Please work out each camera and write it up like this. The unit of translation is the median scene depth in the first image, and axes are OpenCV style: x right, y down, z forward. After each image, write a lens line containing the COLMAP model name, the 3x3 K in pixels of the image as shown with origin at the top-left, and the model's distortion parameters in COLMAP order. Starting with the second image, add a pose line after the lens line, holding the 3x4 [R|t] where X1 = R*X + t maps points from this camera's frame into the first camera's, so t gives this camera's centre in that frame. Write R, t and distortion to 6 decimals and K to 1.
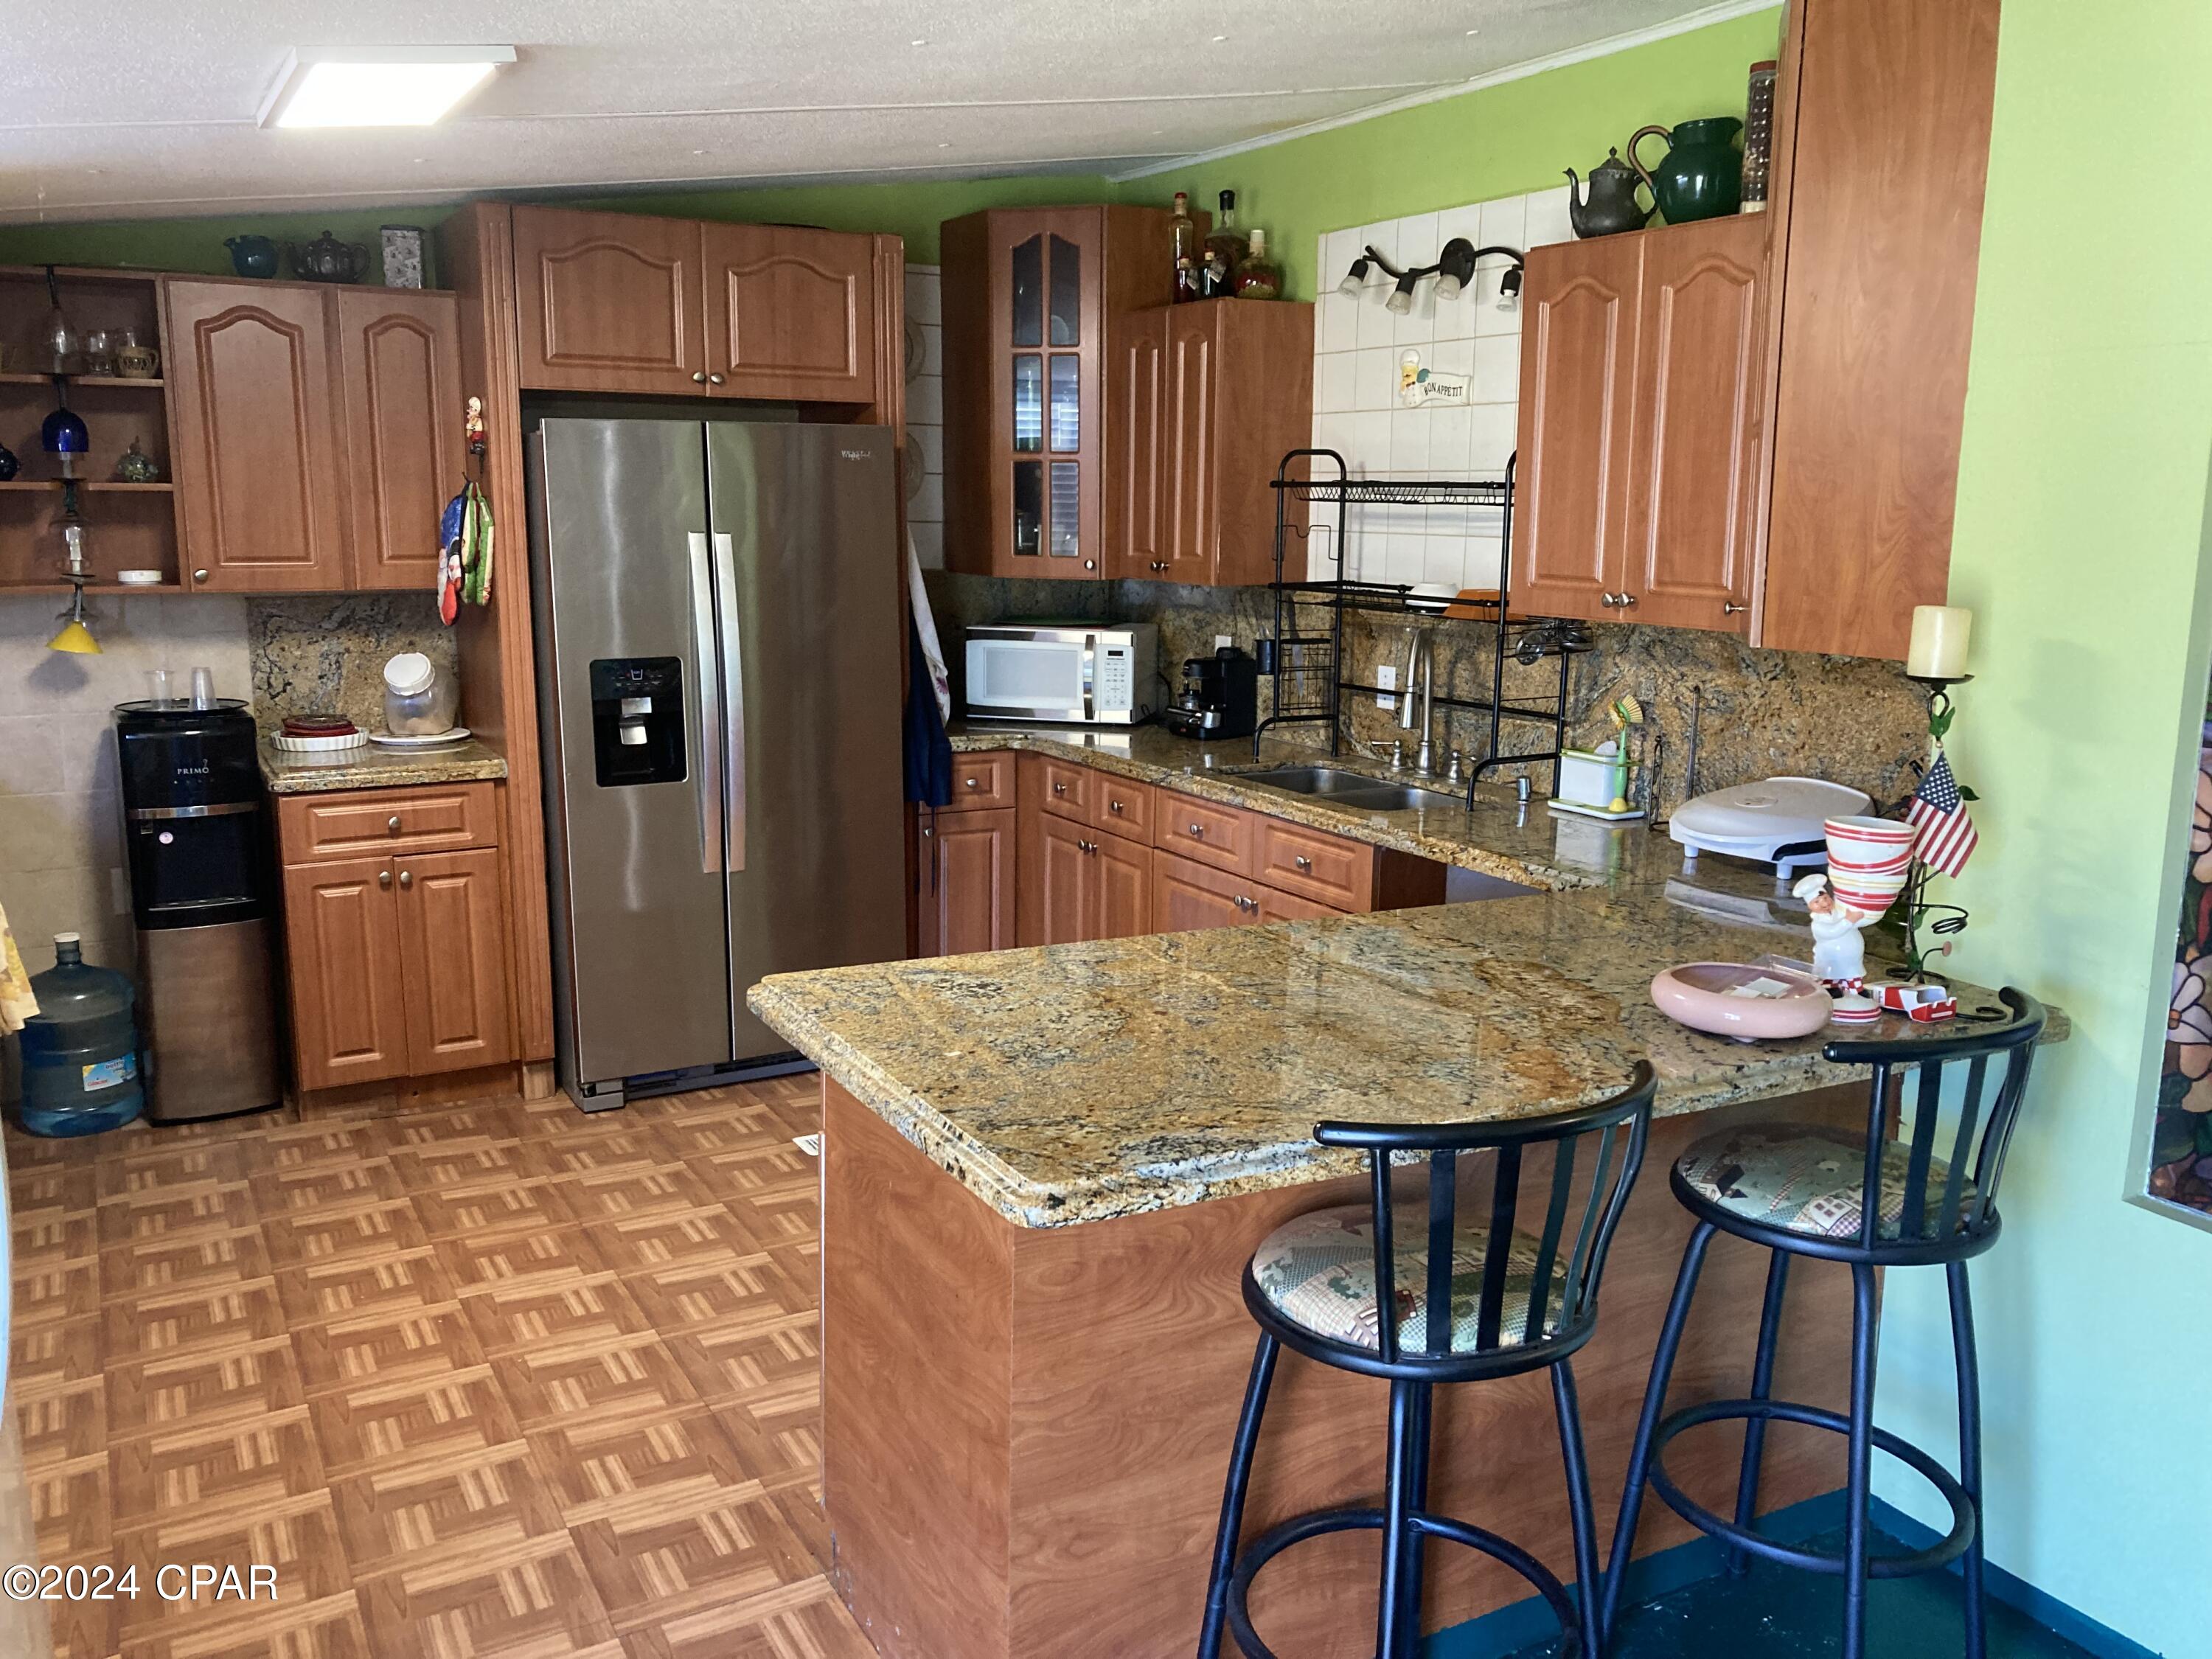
lens RADIAL K [[1828.9, 0, 1144.6], [0, 1828.9, 875.0], [0, 0, 1]] dist [0.044619, -0.056369]
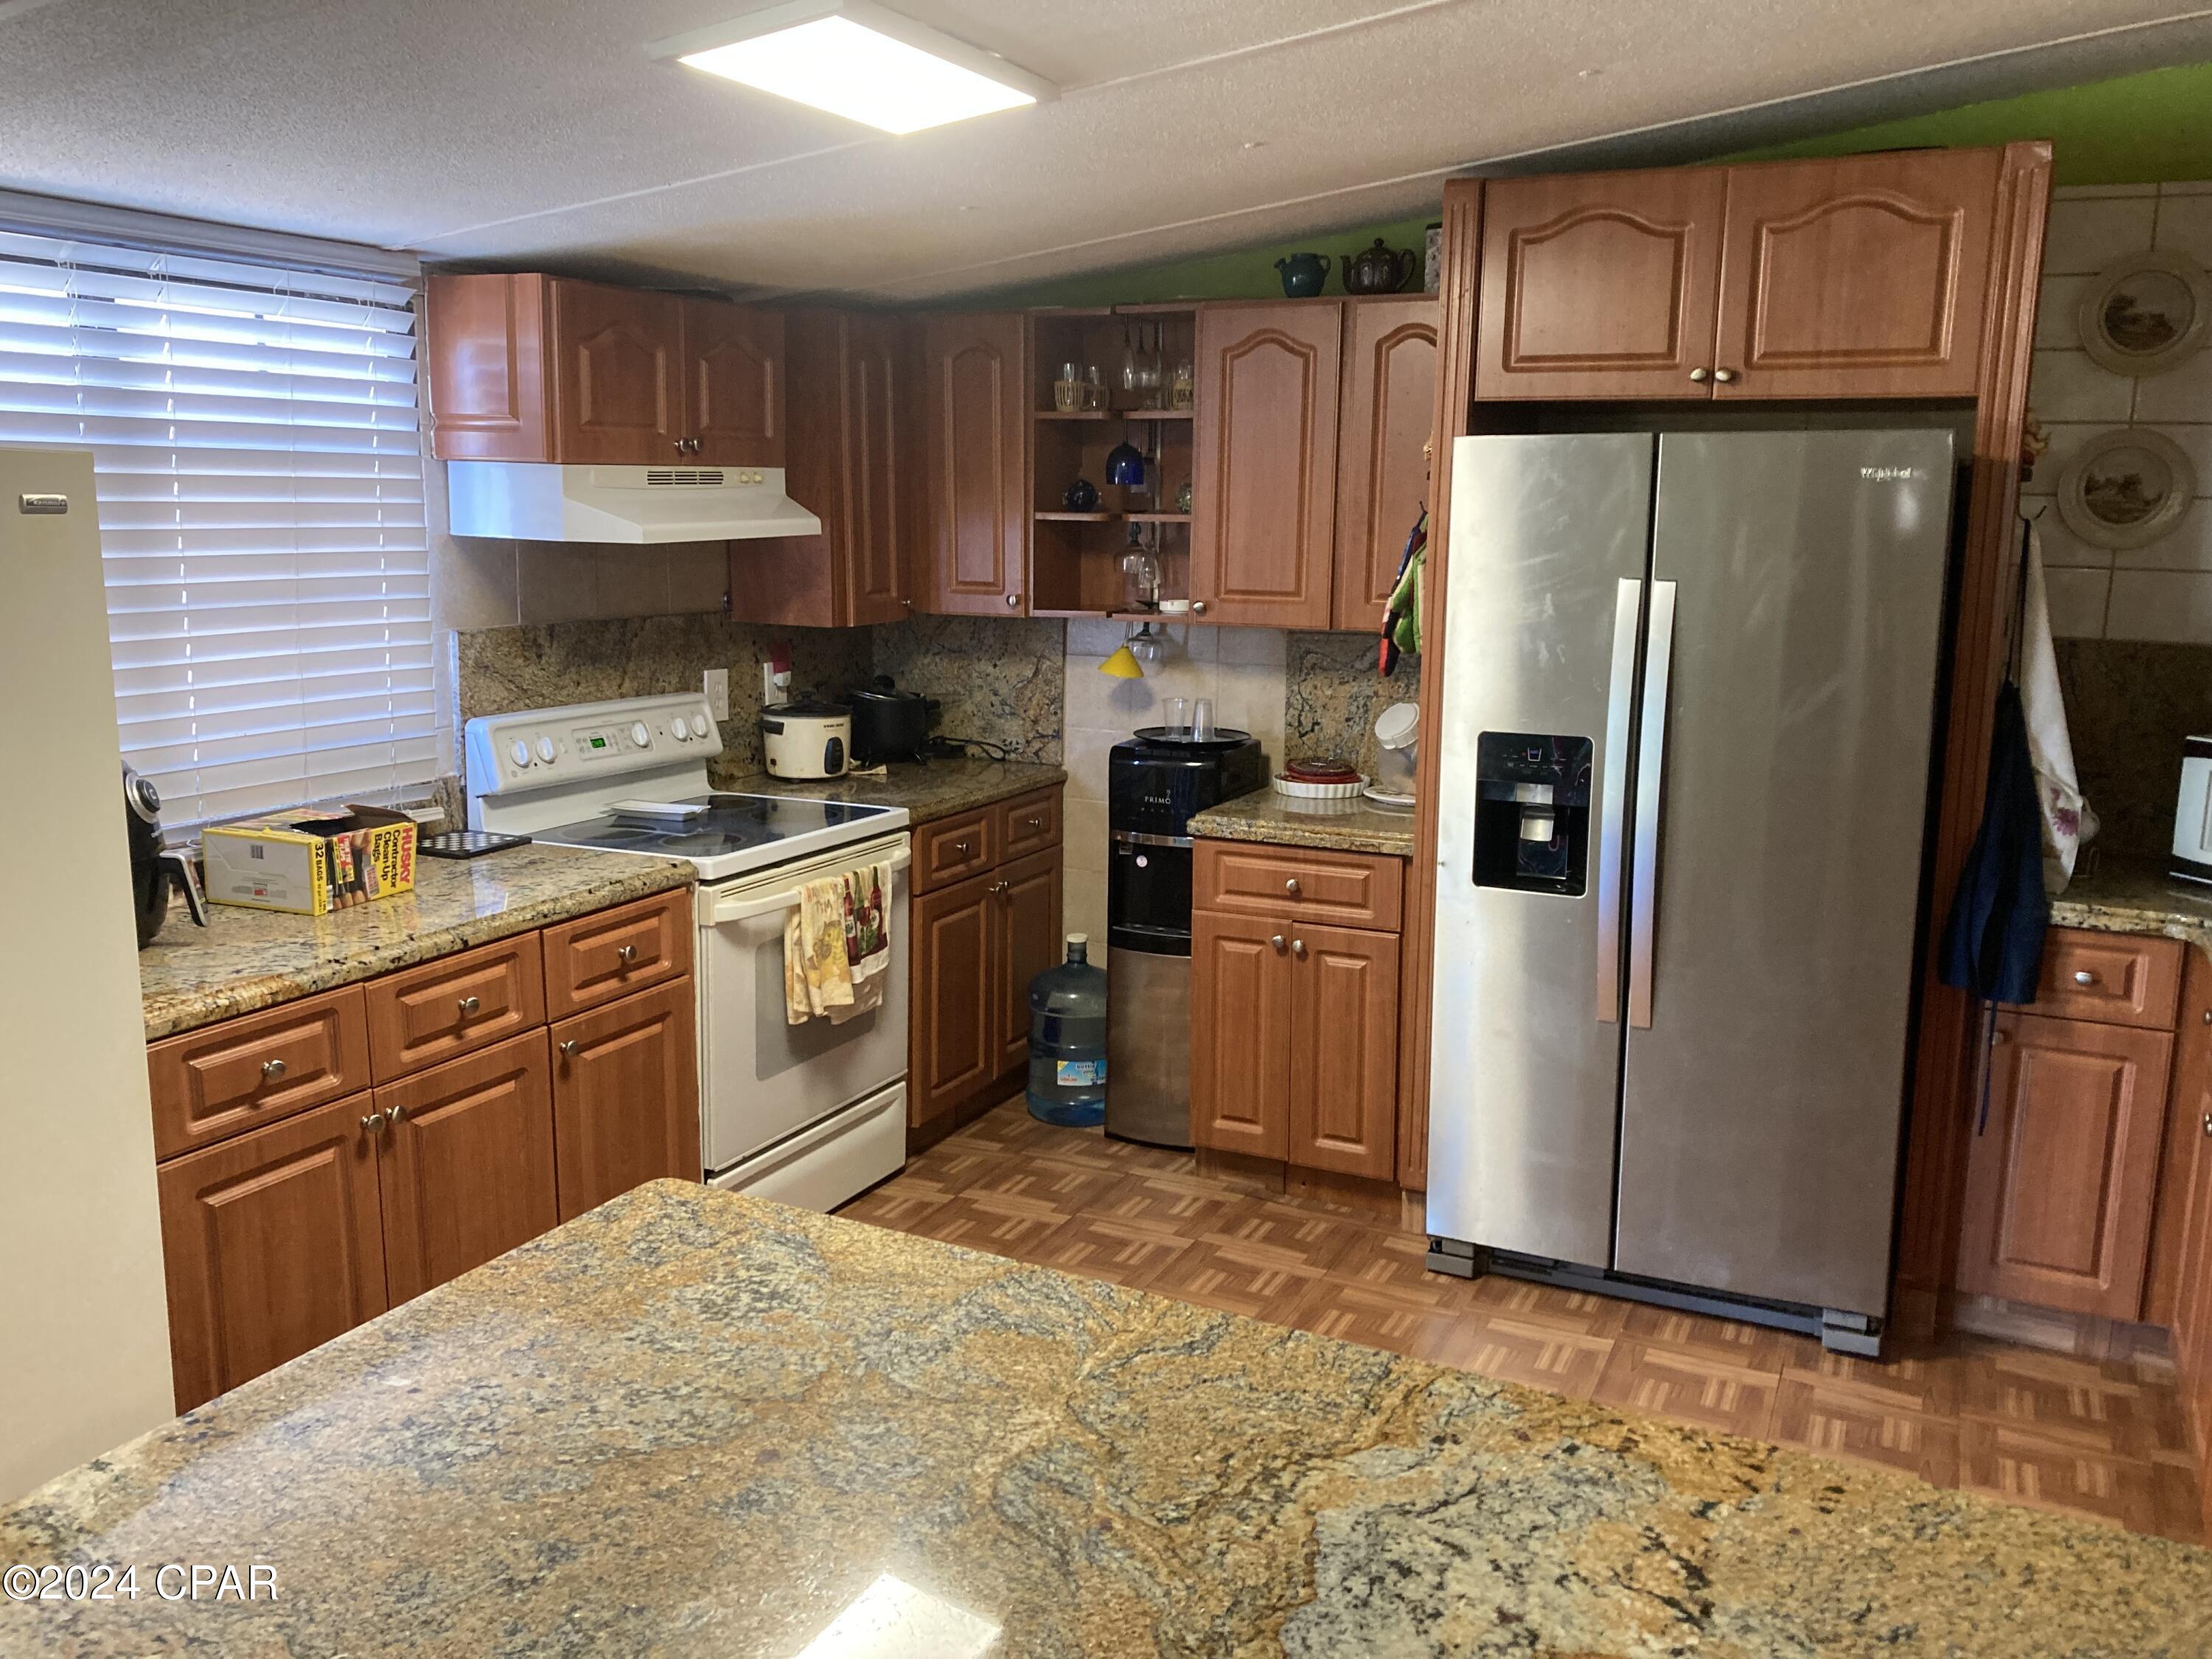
lens RADIAL K [[1828.9, 0, 1100.6], [0, 1828.9, 823.8], [0, 0, 1]] dist [0.044619, -0.056369]
pose [[0.549210, 0.144640, -0.823072, 0.273920], [-0.175729, 0.982875, 0.055463, -0.090121], [0.816999, 0.114177, 0.565223, 0.400965]]
